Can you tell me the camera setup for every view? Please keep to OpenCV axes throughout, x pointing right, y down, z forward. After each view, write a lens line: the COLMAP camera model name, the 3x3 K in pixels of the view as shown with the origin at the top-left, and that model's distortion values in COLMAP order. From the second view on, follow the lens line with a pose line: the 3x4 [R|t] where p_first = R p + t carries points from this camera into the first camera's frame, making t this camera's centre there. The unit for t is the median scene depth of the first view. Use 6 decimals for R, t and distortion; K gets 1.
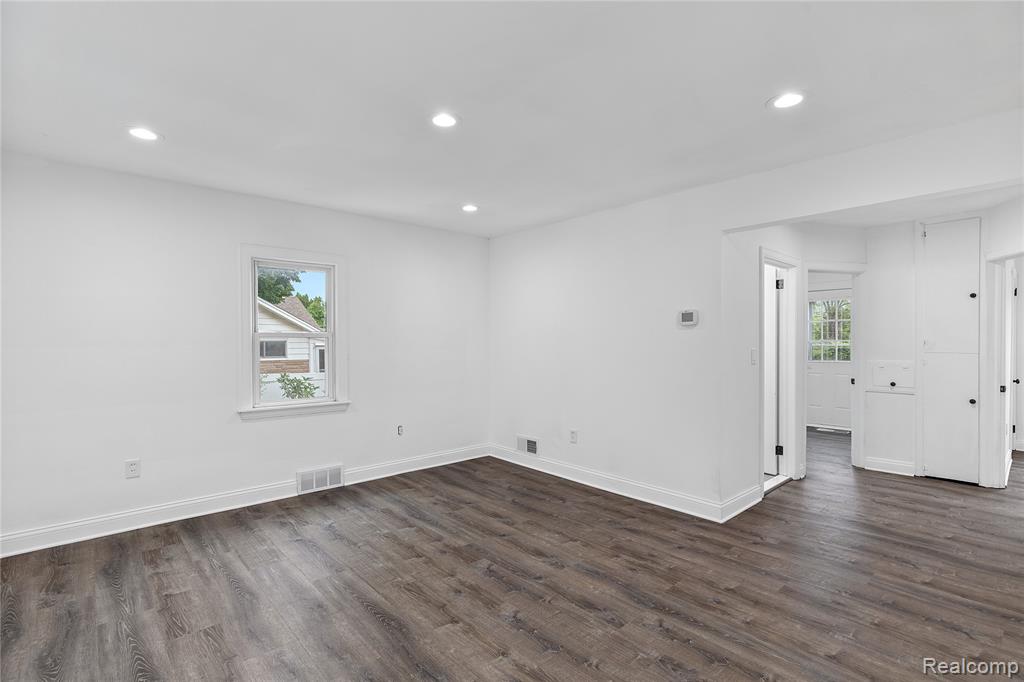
lens RADIAL K [[477.8, 0, 513.3], [0, 477.8, 341.6], [0, 0, 1]] dist [-0.008292, 0.001315]
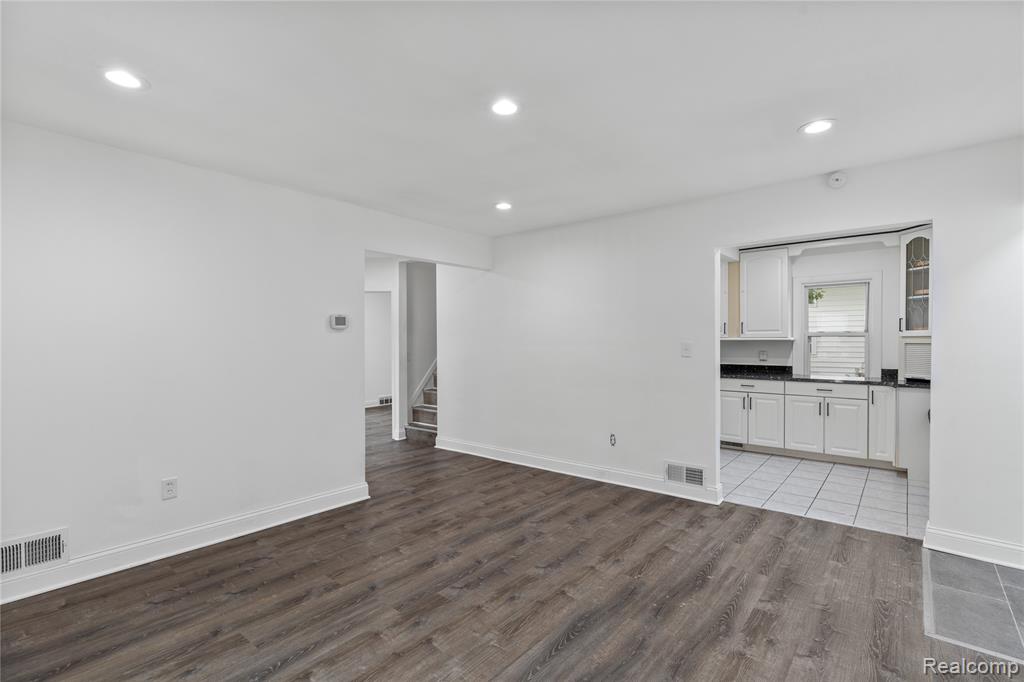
lens RADIAL K [[477.8, 0, 513.1], [0, 477.8, 342.8], [0, 0, 1]] dist [-0.008292, 0.001315]
pose [[-0.142857, -0.001748, 0.989742, -0.936906], [0.008907, 0.999956, 0.003052, -0.003037], [-0.989703, 0.009252, -0.142835, 0.978991]]
